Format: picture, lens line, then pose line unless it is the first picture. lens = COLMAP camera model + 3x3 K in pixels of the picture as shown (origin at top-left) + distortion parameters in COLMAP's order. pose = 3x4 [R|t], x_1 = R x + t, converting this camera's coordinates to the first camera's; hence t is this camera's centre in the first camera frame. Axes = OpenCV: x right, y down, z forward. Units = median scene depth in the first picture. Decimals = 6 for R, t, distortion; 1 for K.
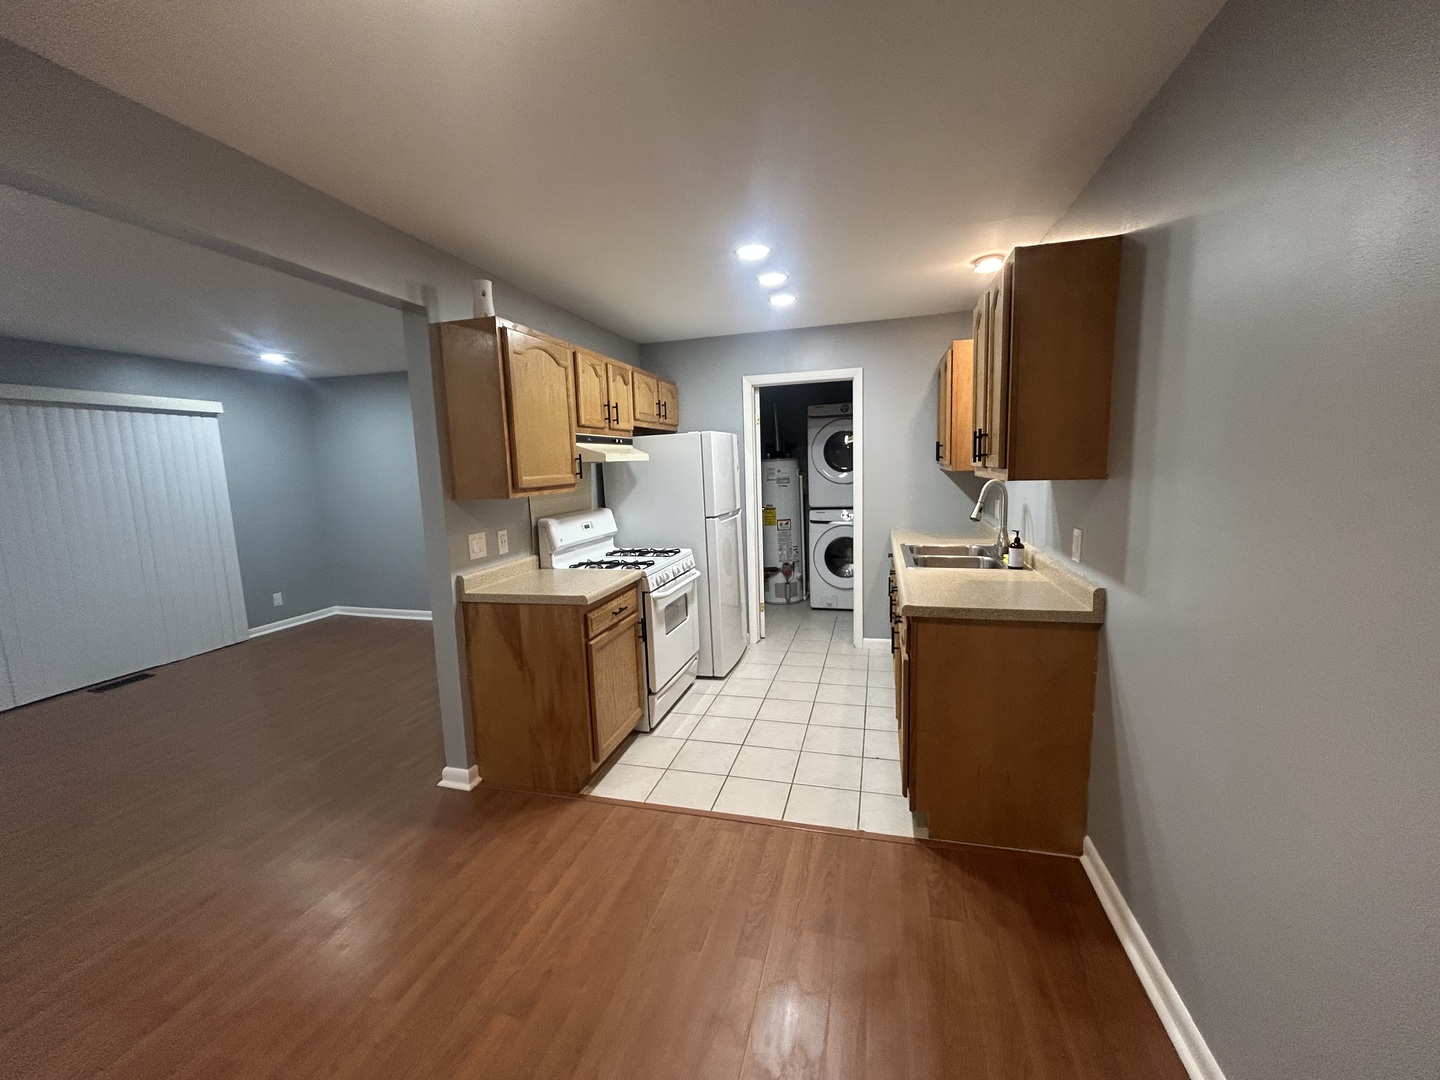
lens RADIAL K [[580.1, 0, 716.1], [0, 580.1, 540.7], [0, 0, 1]] dist [-0.000107, 0.000156]
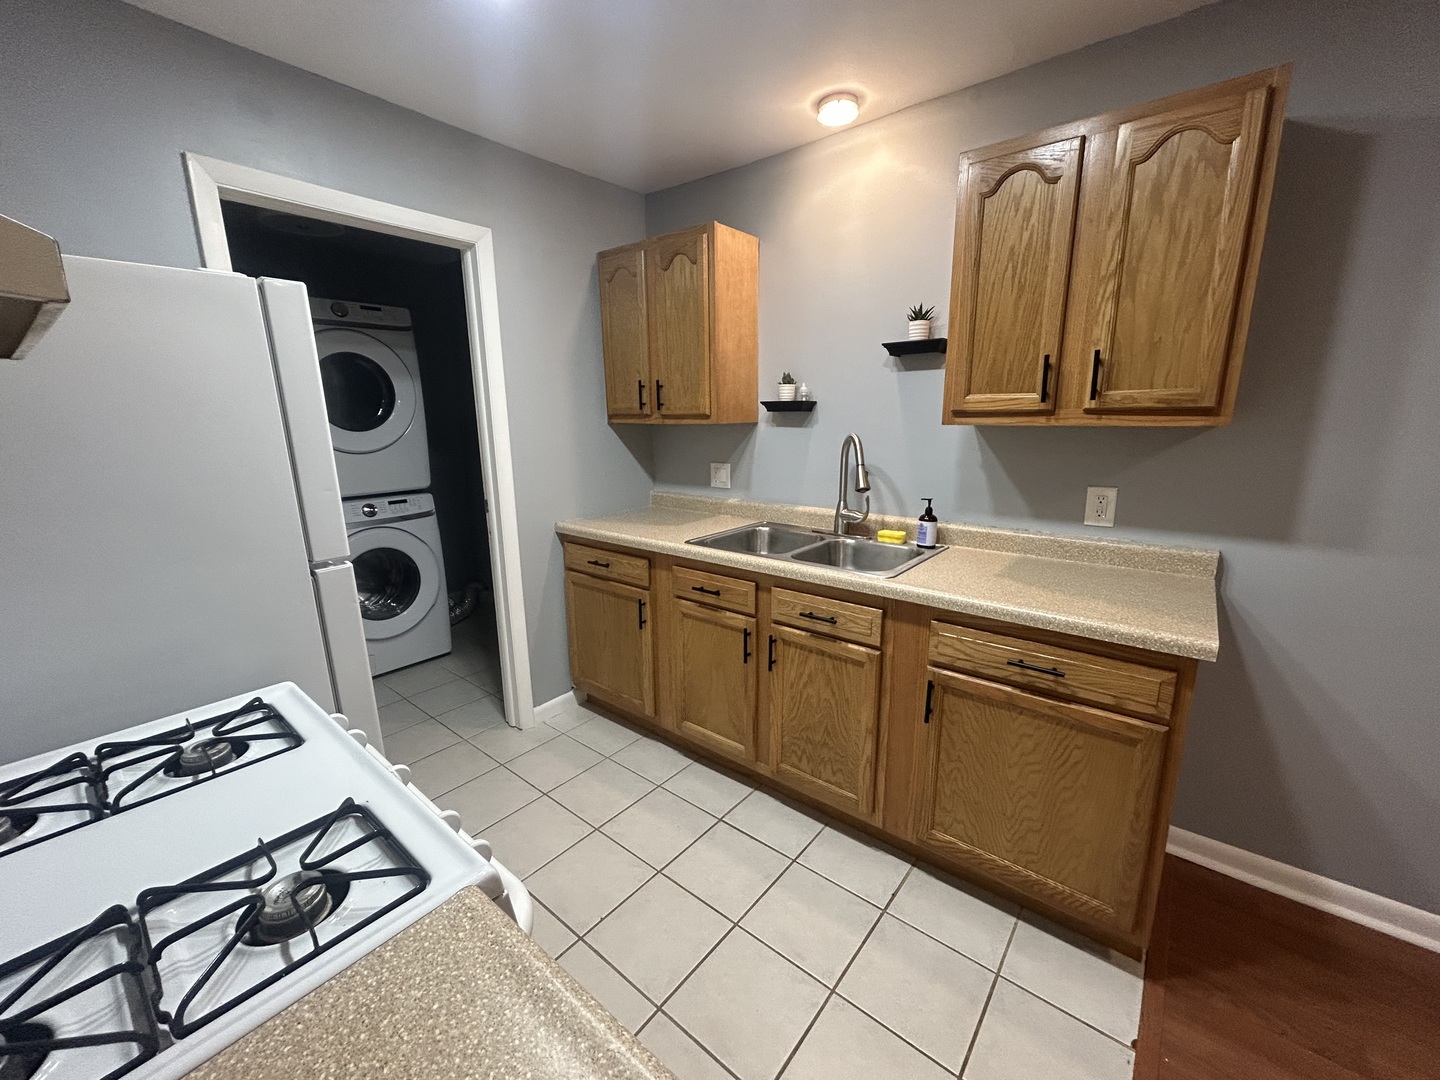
lens RADIAL K [[580.1, 0, 716.1], [0, 580.1, 540.7], [0, 0, 1]] dist [-0.000107, 0.000156]
pose [[0.405904, -0.171264, 0.897725, -0.323111], [0.120104, 0.983762, 0.133373, -0.108424], [-0.905990, 0.053684, 0.419882, 1.019964]]
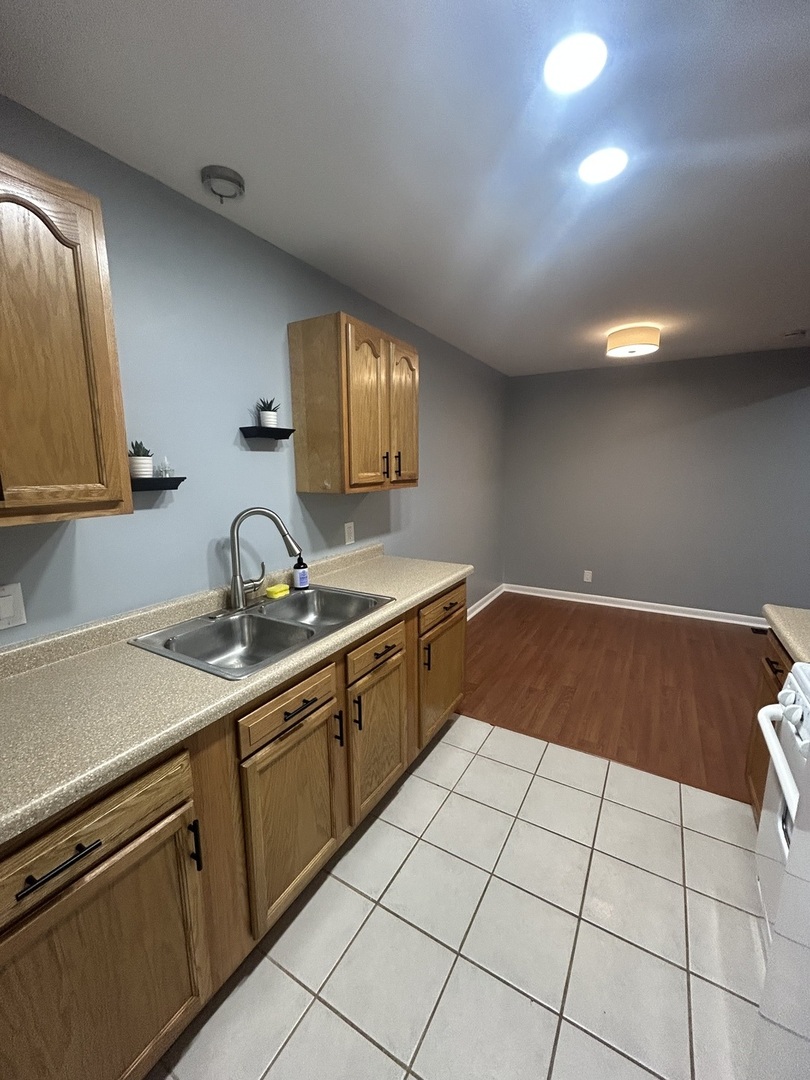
lens RADIAL K [[435.0, 0, 405.0], [0, 435.0, 540.0], [0, 0, 1]] dist [-0.000107, 0.000156]
pose [[-0.965308, -0.011348, 0.260866, 0.170236], [0.066683, 0.955214, 0.288304, -0.261477], [-0.252454, 0.295698, -0.921320, 1.789061]]
